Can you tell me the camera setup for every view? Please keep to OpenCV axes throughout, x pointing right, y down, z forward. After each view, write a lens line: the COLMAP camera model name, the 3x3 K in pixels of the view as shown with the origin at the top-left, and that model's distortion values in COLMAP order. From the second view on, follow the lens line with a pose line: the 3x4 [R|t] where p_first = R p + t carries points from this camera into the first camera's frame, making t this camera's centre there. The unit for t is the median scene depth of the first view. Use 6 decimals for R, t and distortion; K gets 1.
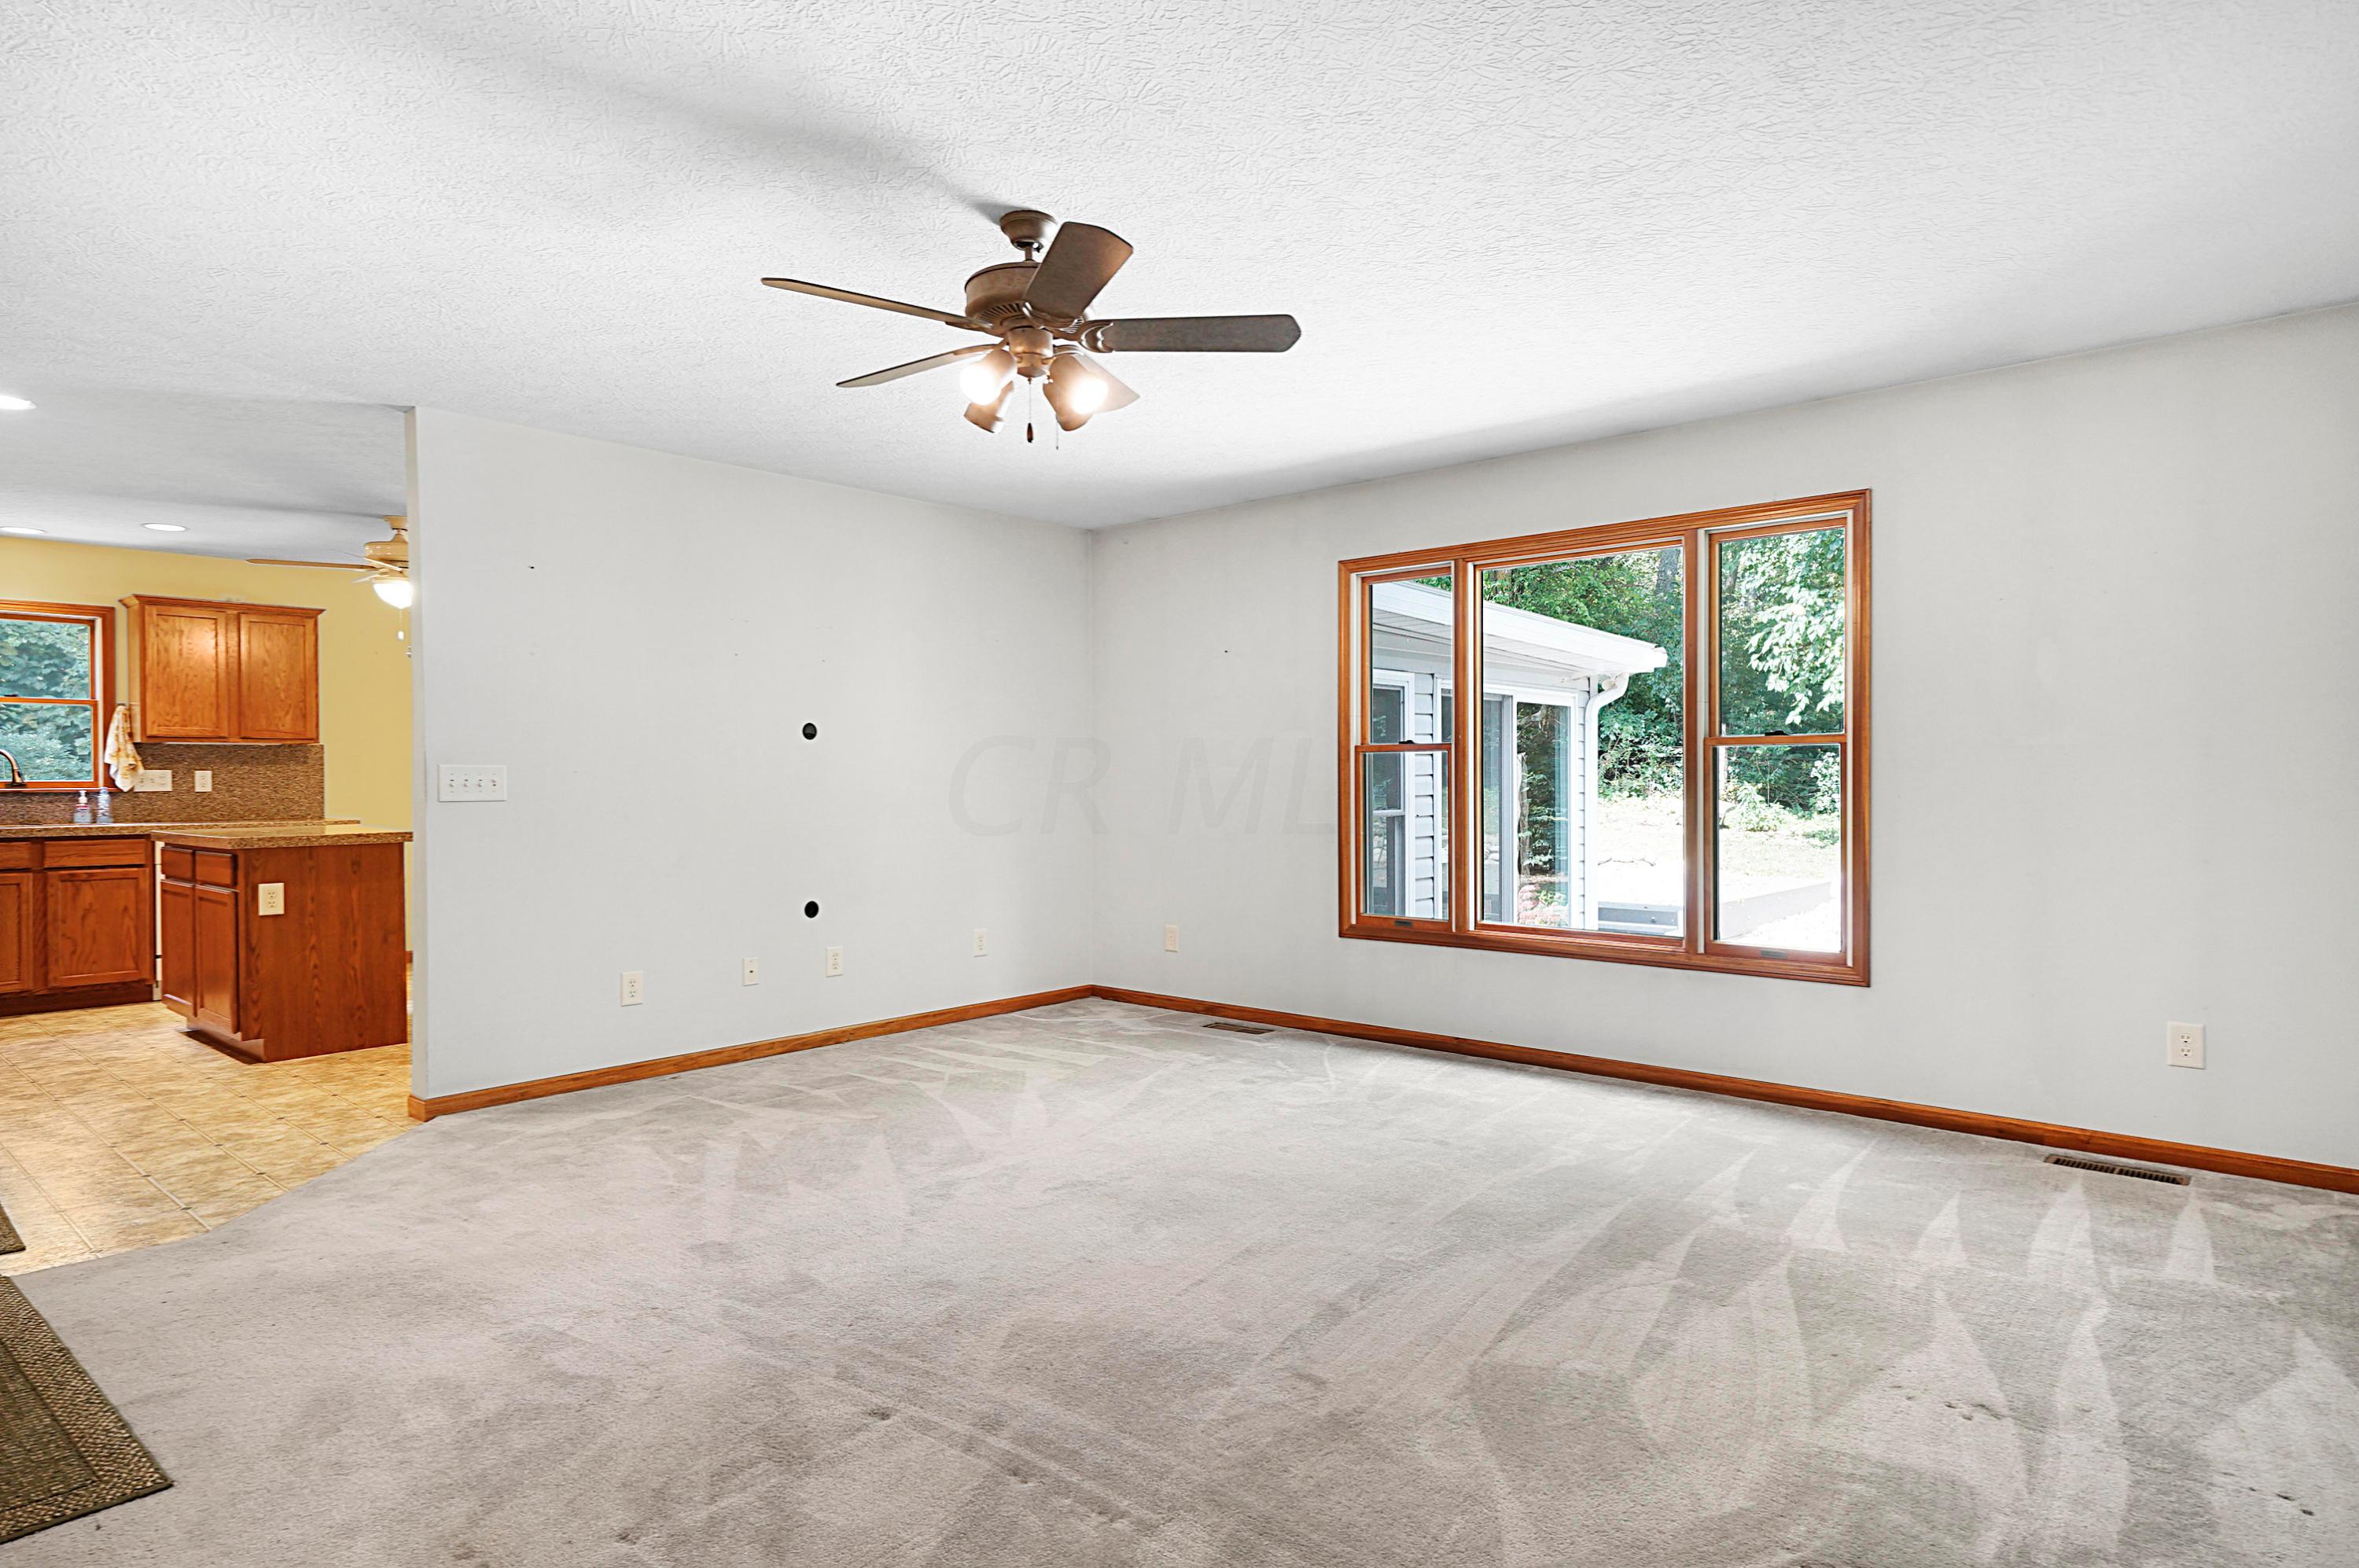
lens RADIAL K [[1334.1, 0, 1180.9], [0, 1334.1, 787.2], [0, 0, 1]] dist [0.003678, 0.000264]
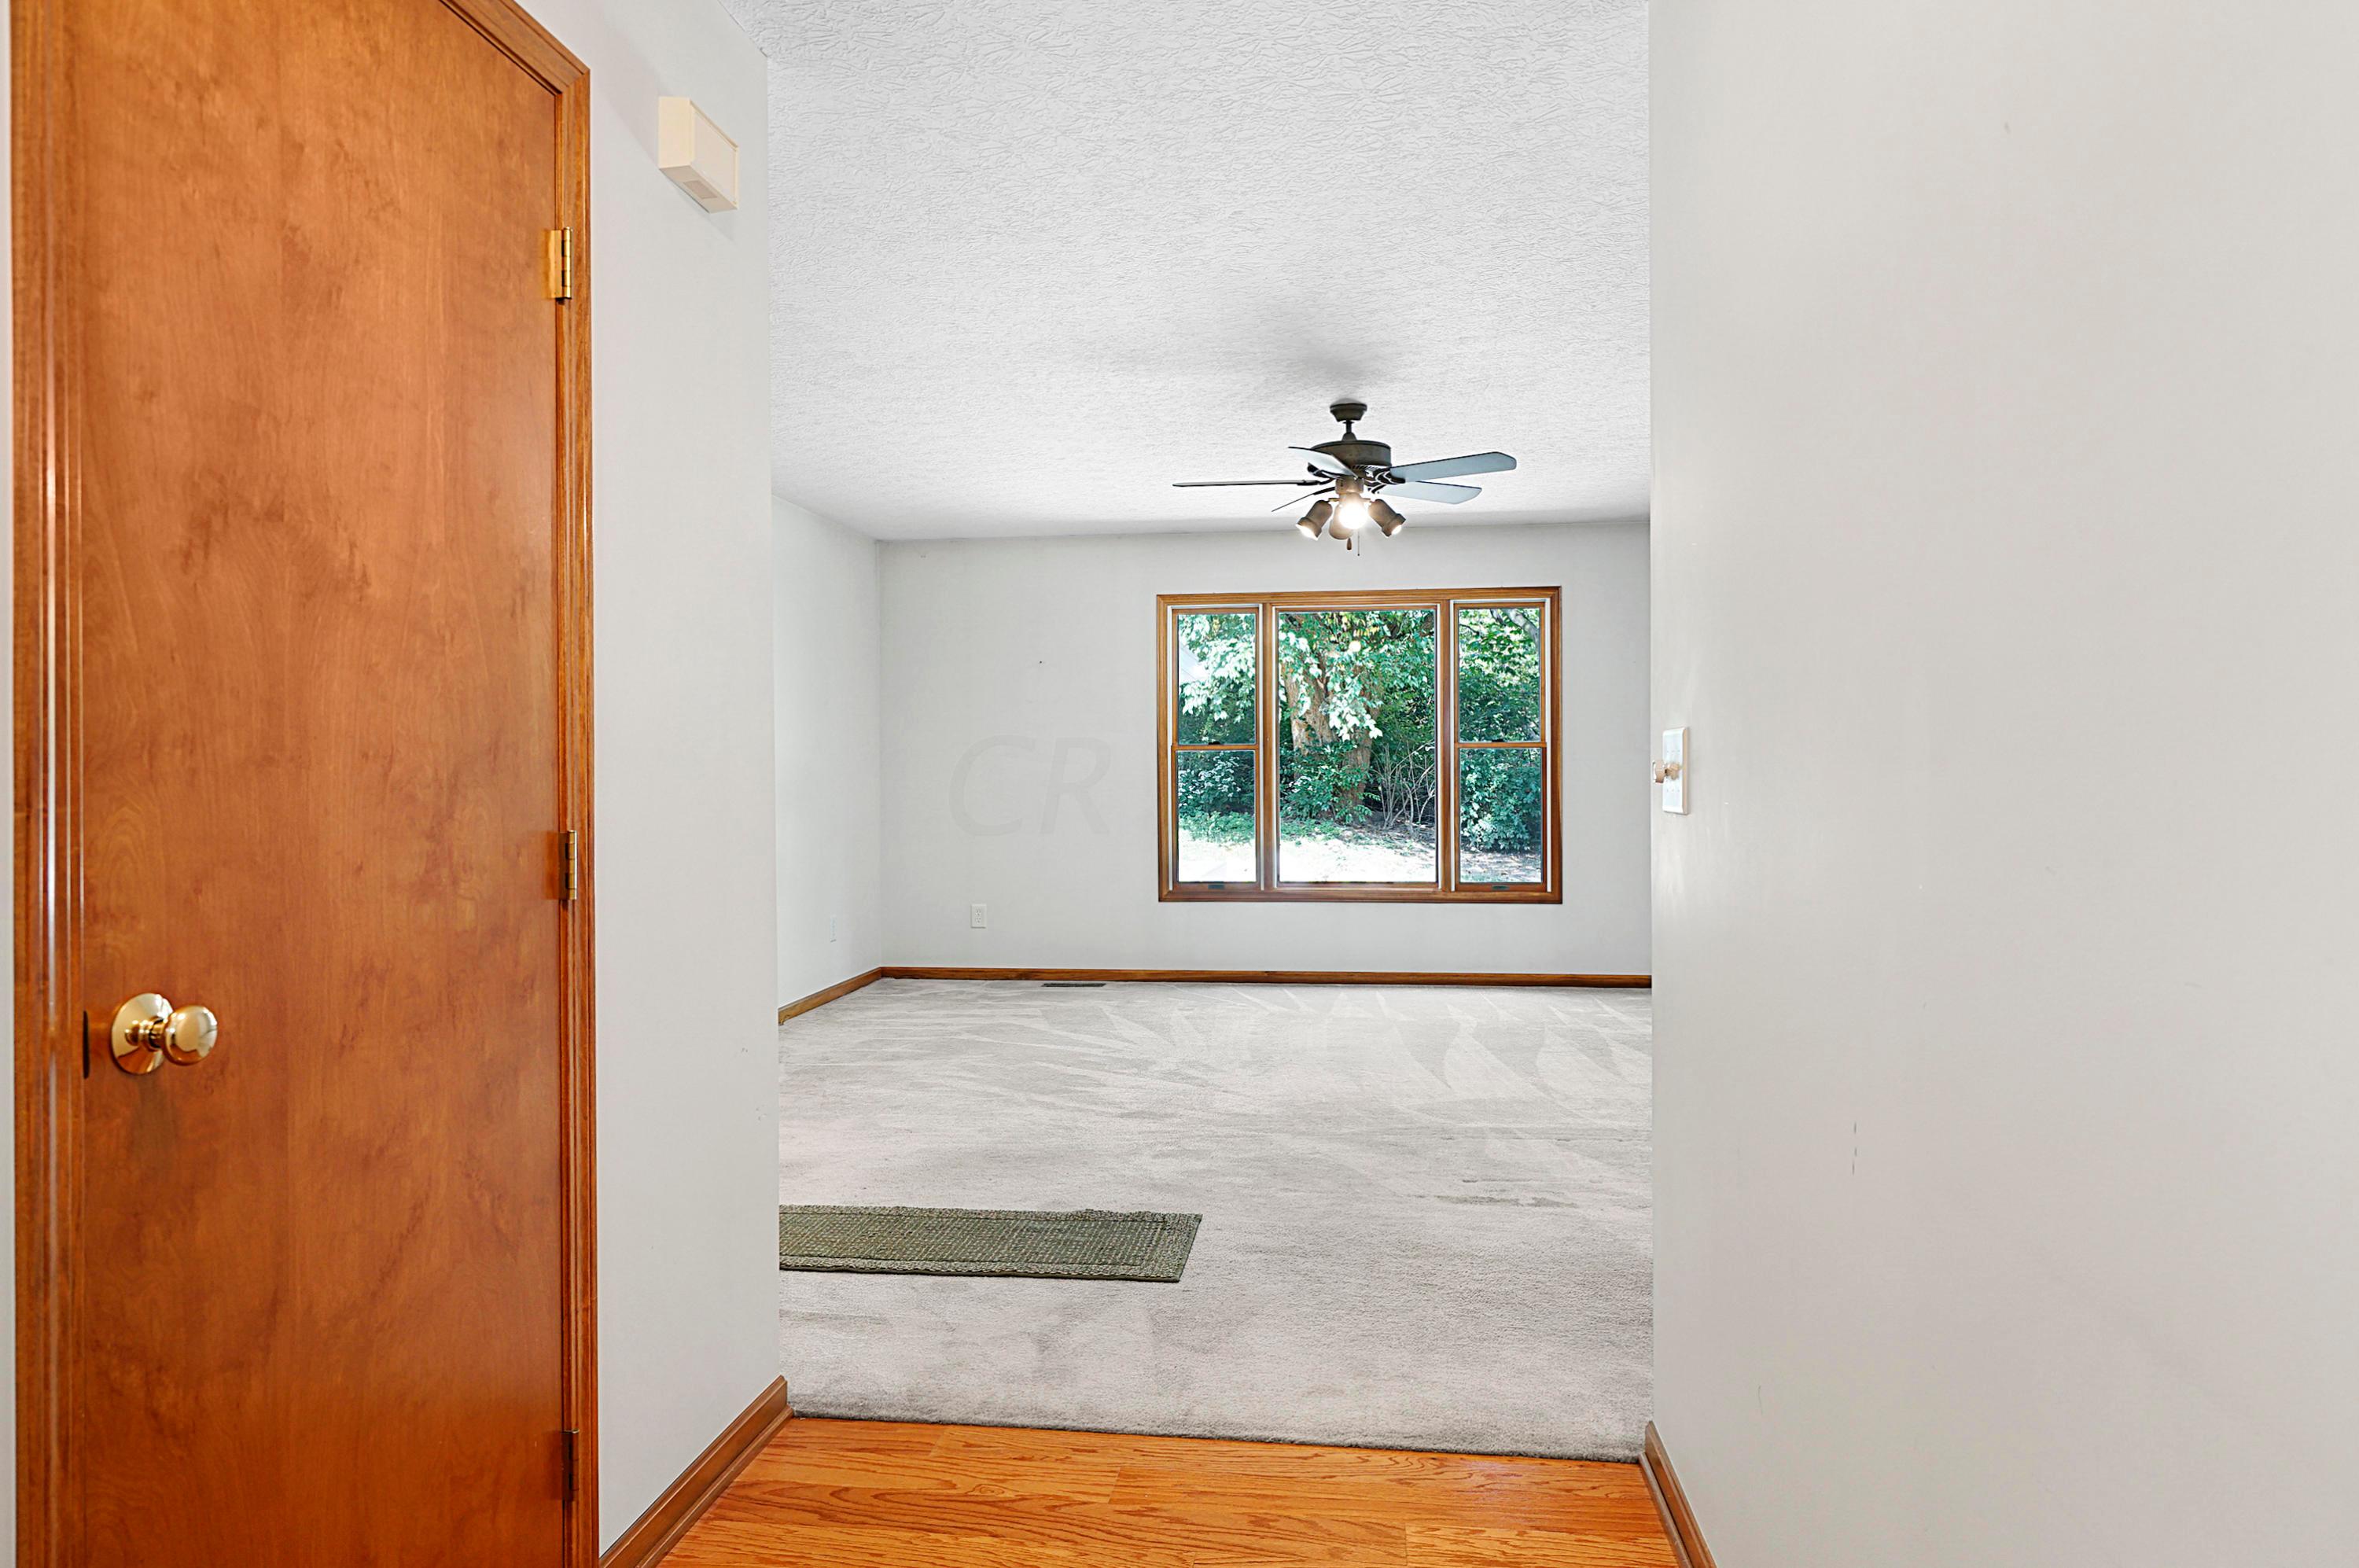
lens RADIAL K [[1577.4, 0, 1184.1], [0, 1577.4, 775.5], [0, 0, 1]] dist [-0.003898, -0.000079]
pose [[0.820648, -0.002502, 0.571429, -0.750780], [0.007473, 0.999952, -0.006354, 0.006626], [-0.571386, 0.009484, 0.820627, -0.219654]]
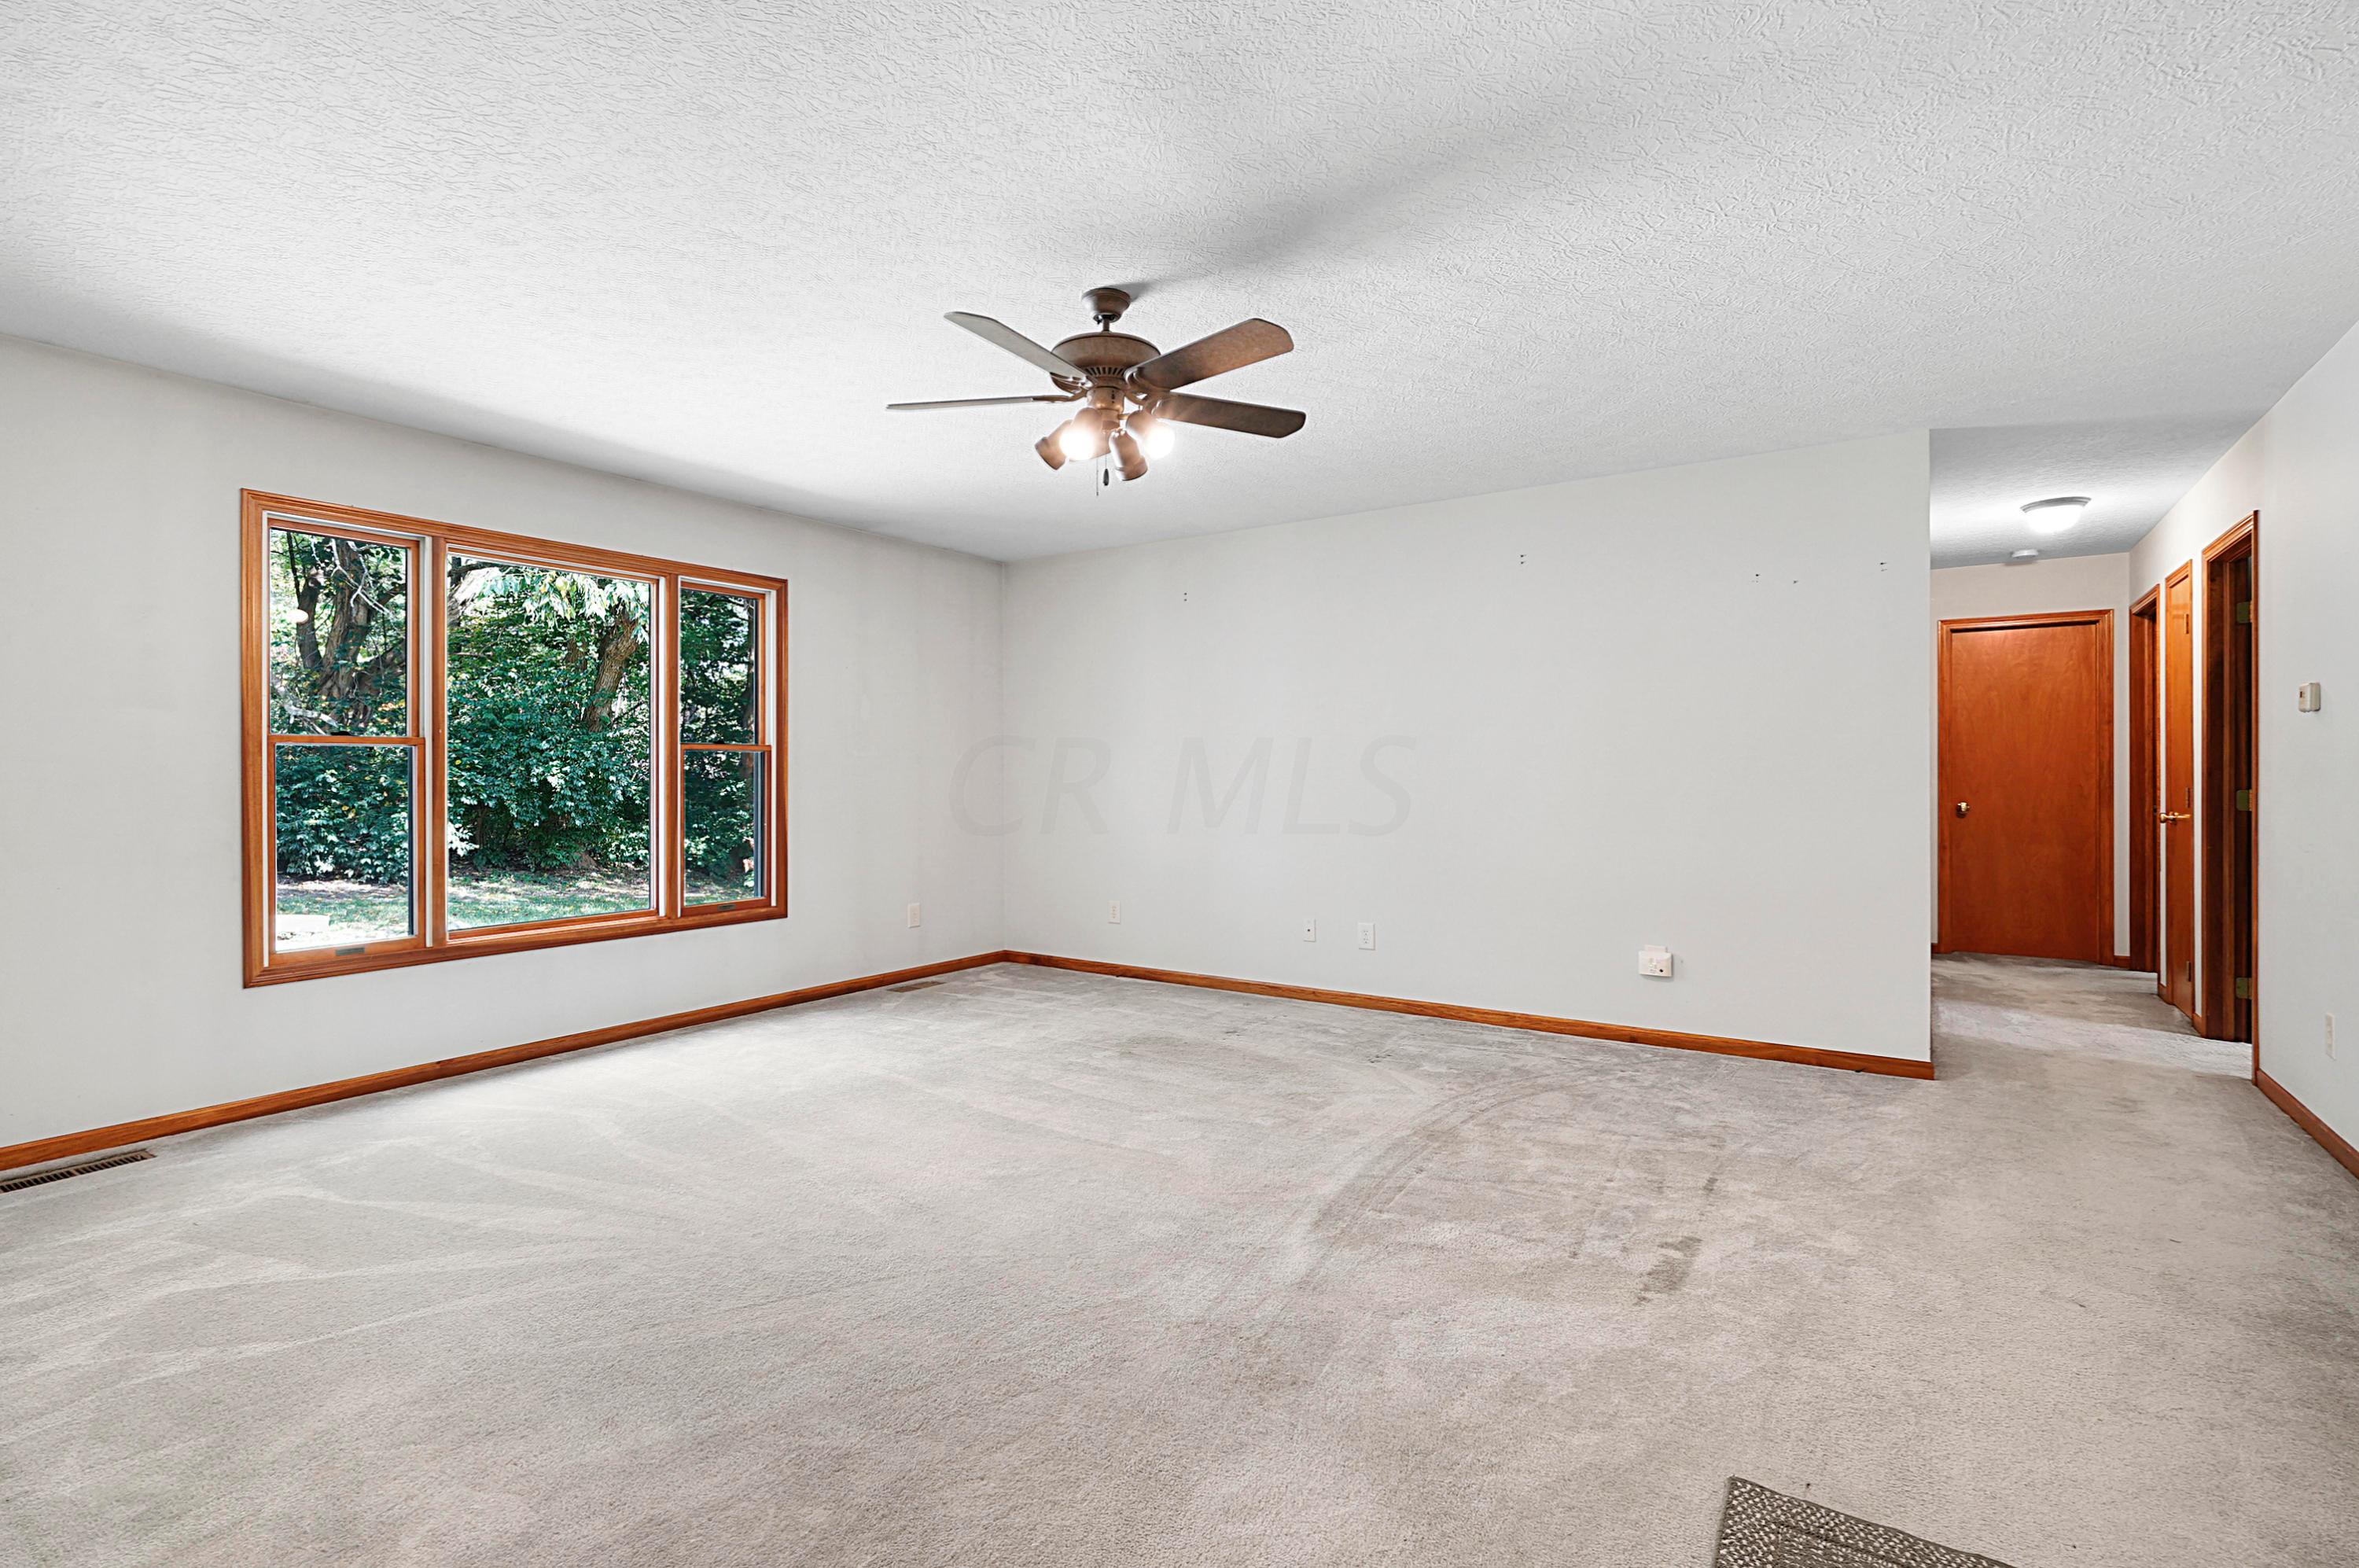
lens RADIAL K [[1101.7, 0, 1176.6], [0, 1101.7, 770.2], [0, 0, 1]] dist [0.003112, 0.000149]
pose [[-0.136599, 0.006860, 0.990603, -0.620232], [0.013393, 0.999897, -0.005078, -0.000517], [-0.990536, 0.012574, -0.136677, 0.614728]]
